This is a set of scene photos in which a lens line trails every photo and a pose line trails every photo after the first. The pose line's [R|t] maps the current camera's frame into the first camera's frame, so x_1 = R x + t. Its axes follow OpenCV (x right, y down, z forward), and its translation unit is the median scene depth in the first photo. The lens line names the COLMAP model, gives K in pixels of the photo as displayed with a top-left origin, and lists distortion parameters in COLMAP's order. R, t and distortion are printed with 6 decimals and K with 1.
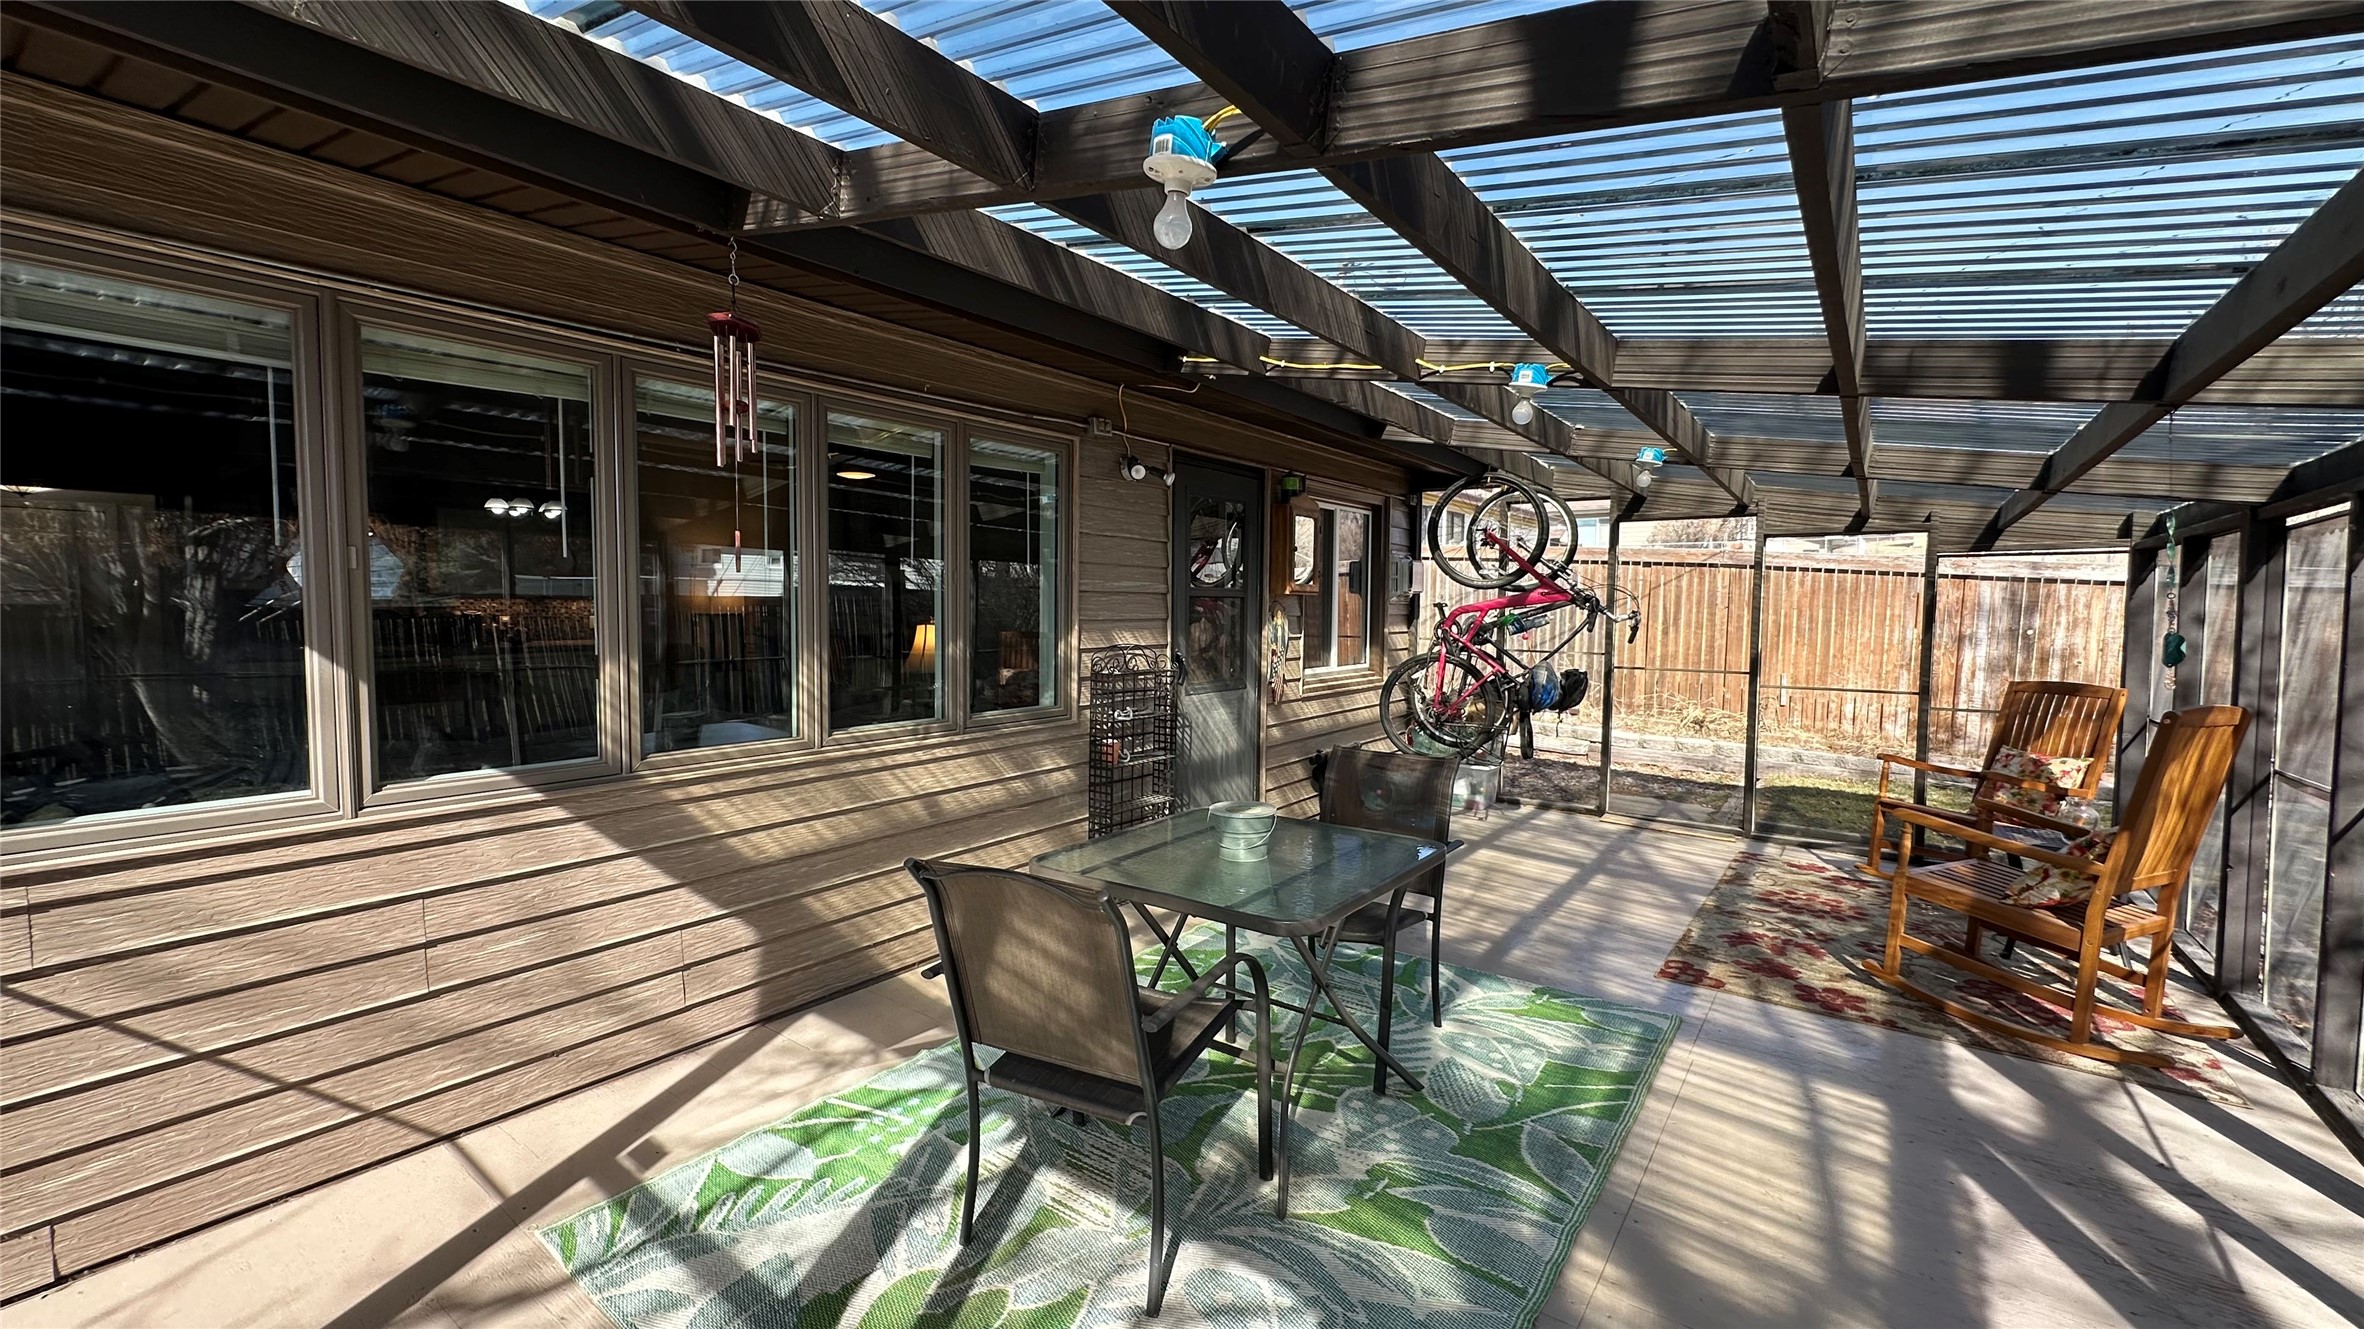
lens RADIAL K [[945.4, 0, 1189.7], [0, 945.4, 661.2], [0, 0, 1]] dist [-0.001525, 0.000664]
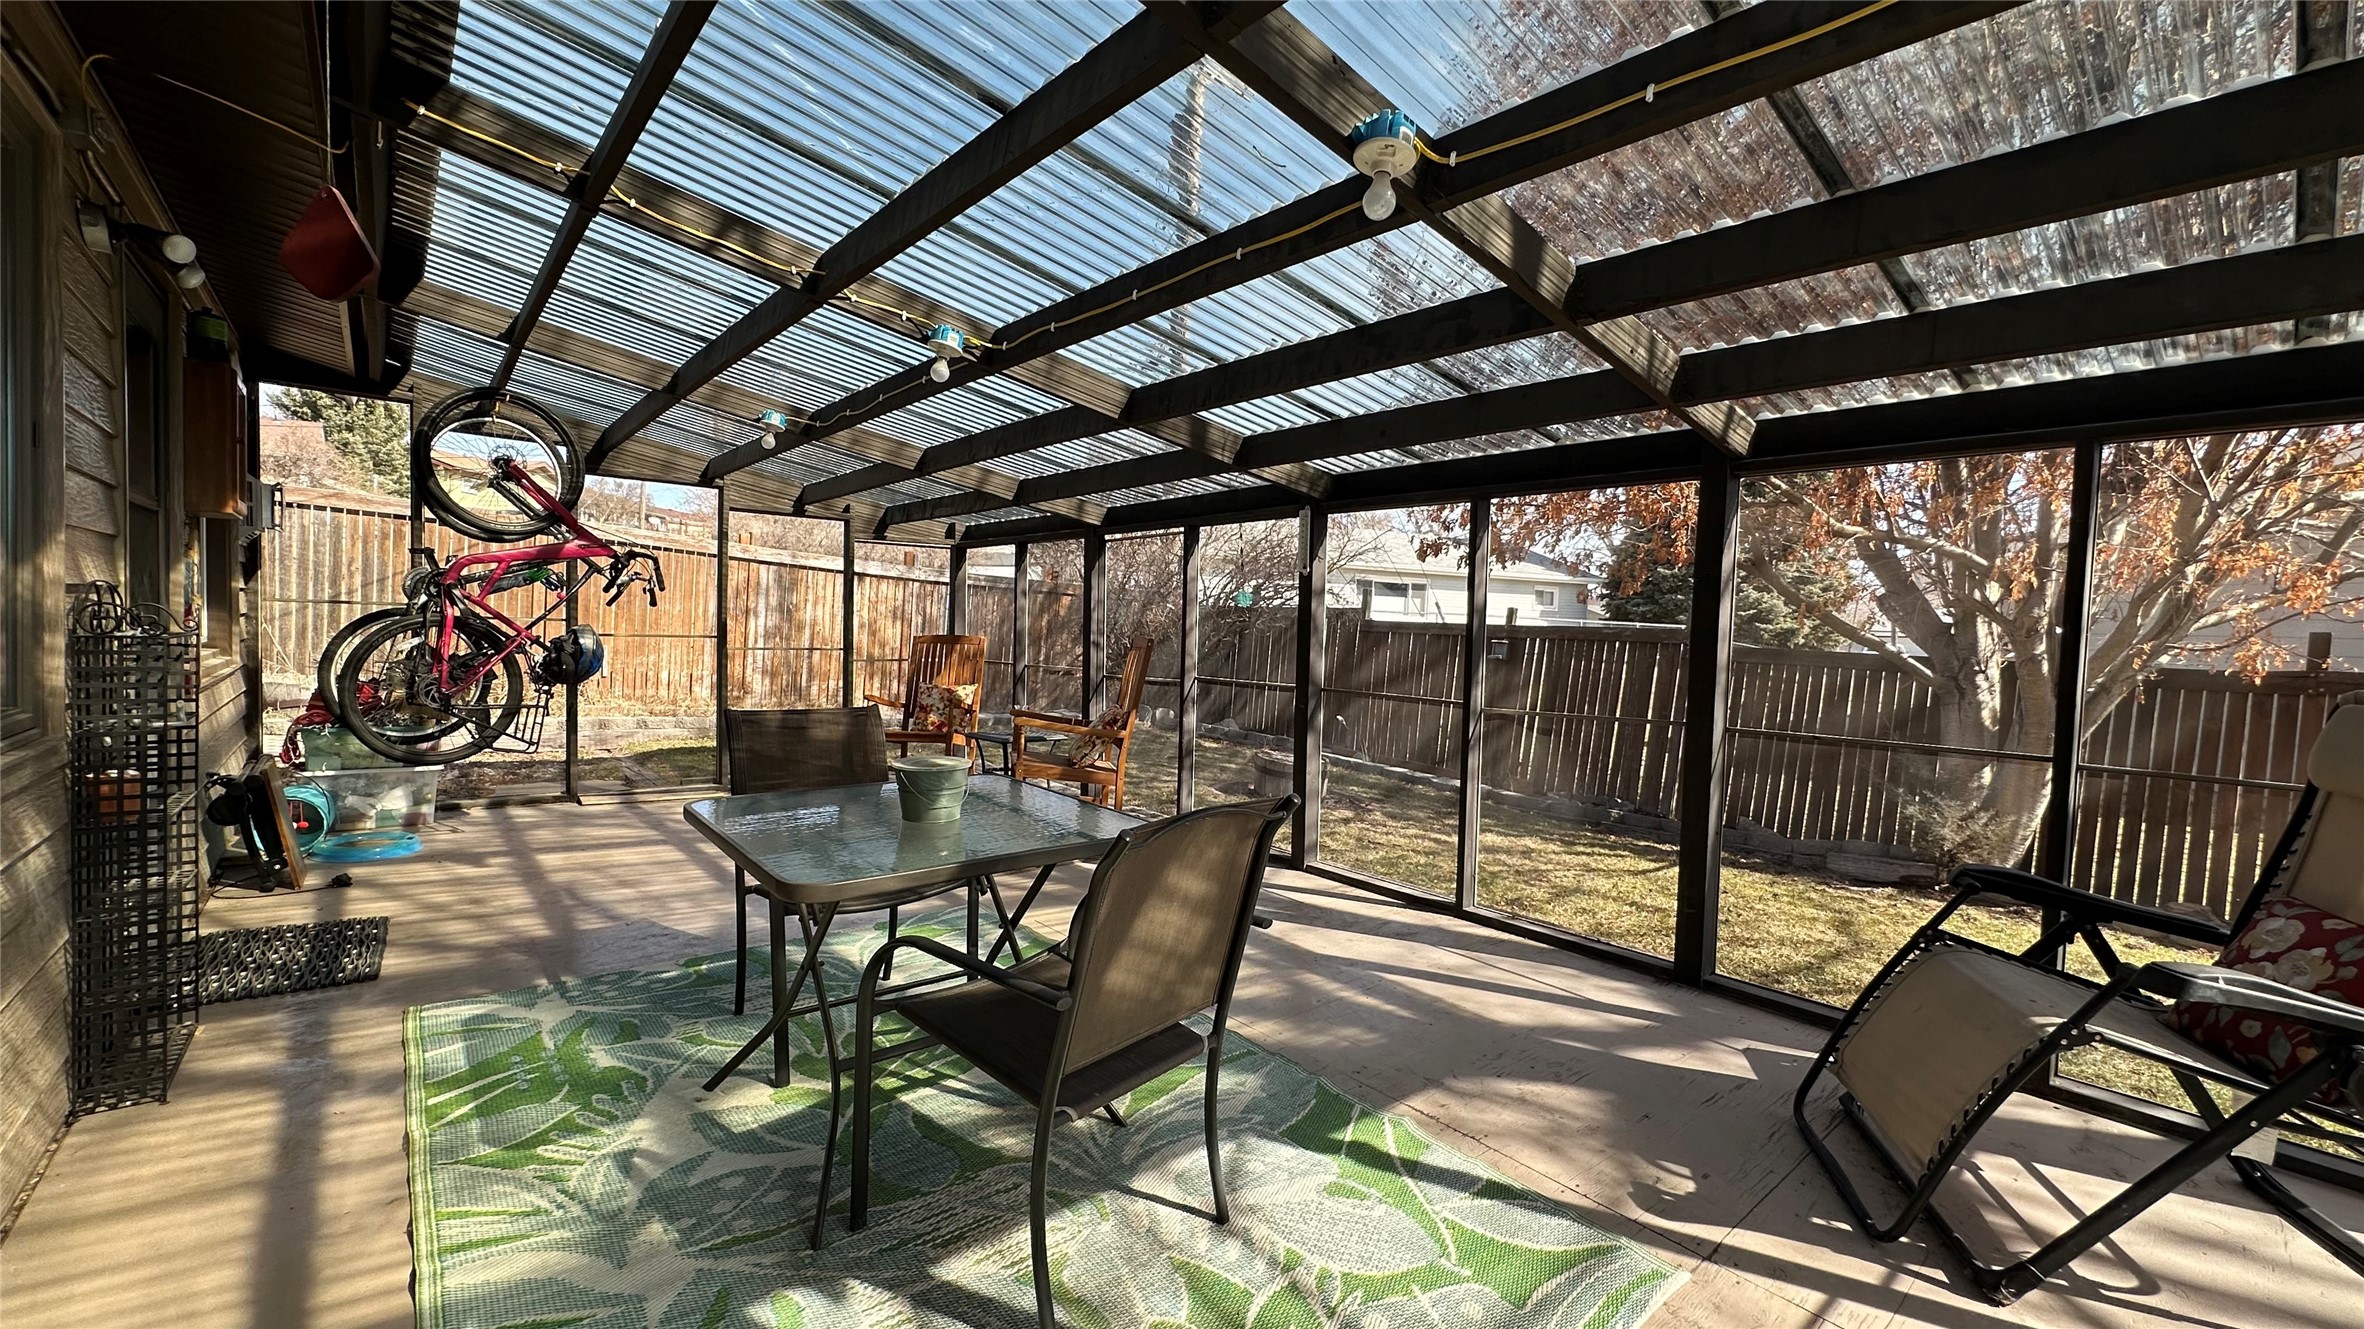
lens RADIAL K [[945.4, 0, 1178.1], [0, 945.4, 661.5], [0, 0, 1]] dist [-0.001525, 0.000664]
pose [[0.231177, -0.040451, 0.972071, -0.458056], [0.026612, 0.999024, 0.035244, 0.024183], [-0.972548, 0.017721, 0.232028, 0.361692]]
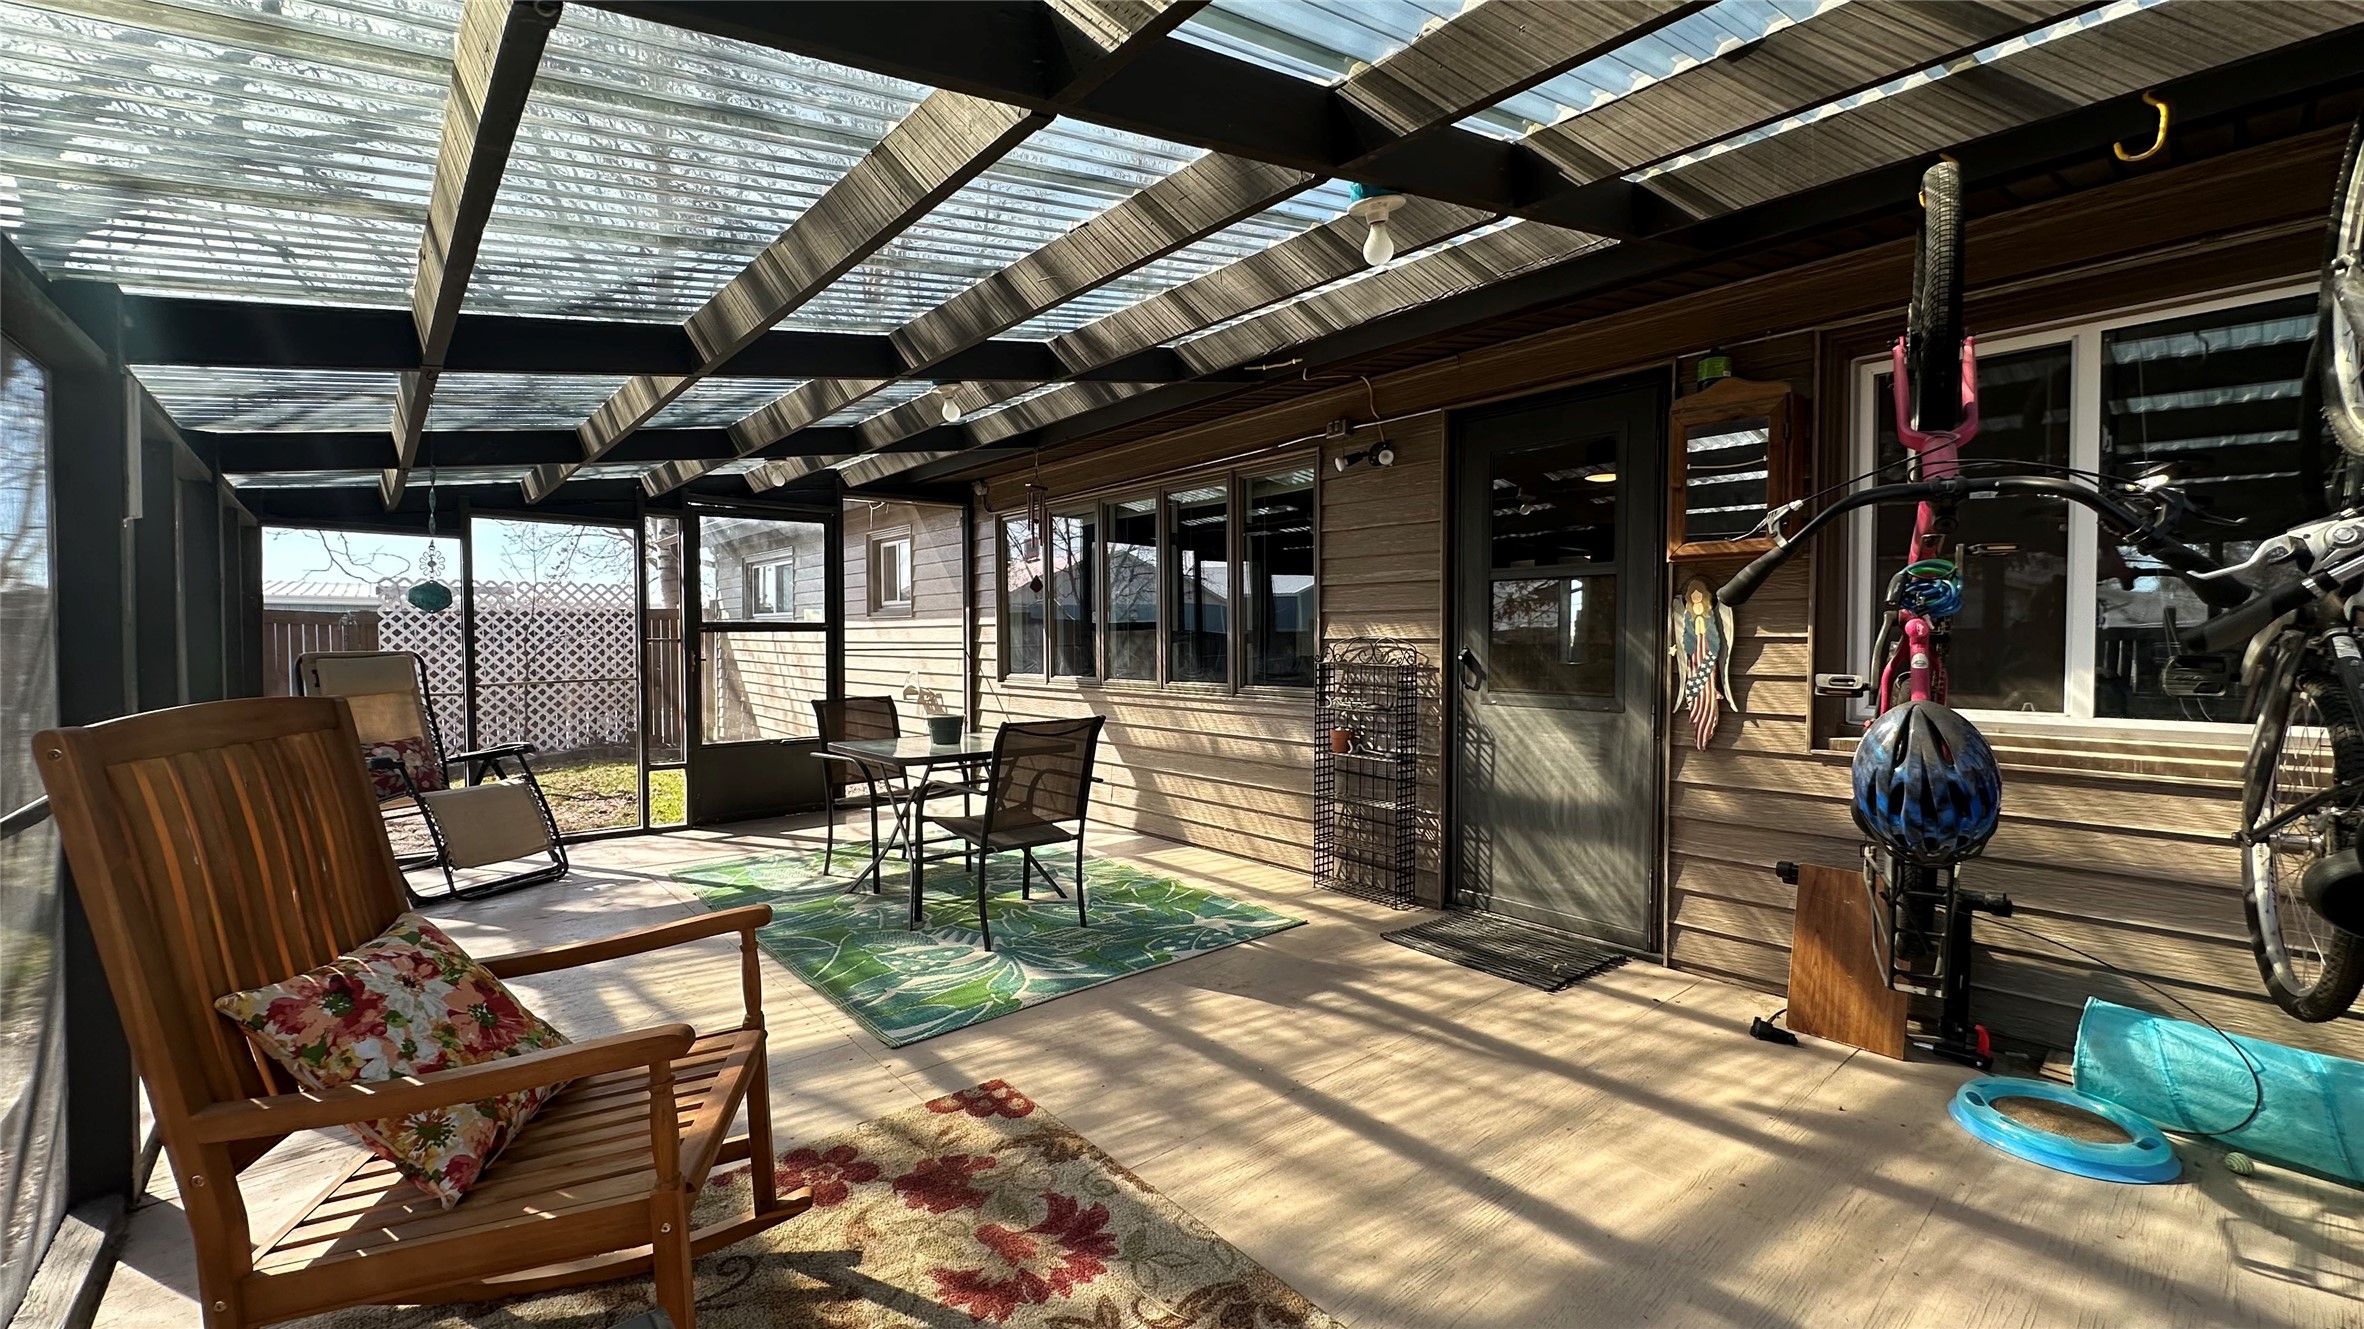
lens RADIAL K [[945.4, 0, 1172.7], [0, 945.4, 661.5], [0, 0, 1]] dist [-0.001525, 0.000664]
pose [[-0.228838, 0.024179, -0.973164, 1.011436], [-0.052276, 0.997944, 0.037088, -0.019241], [0.972060, 0.059361, -0.227103, 1.110081]]
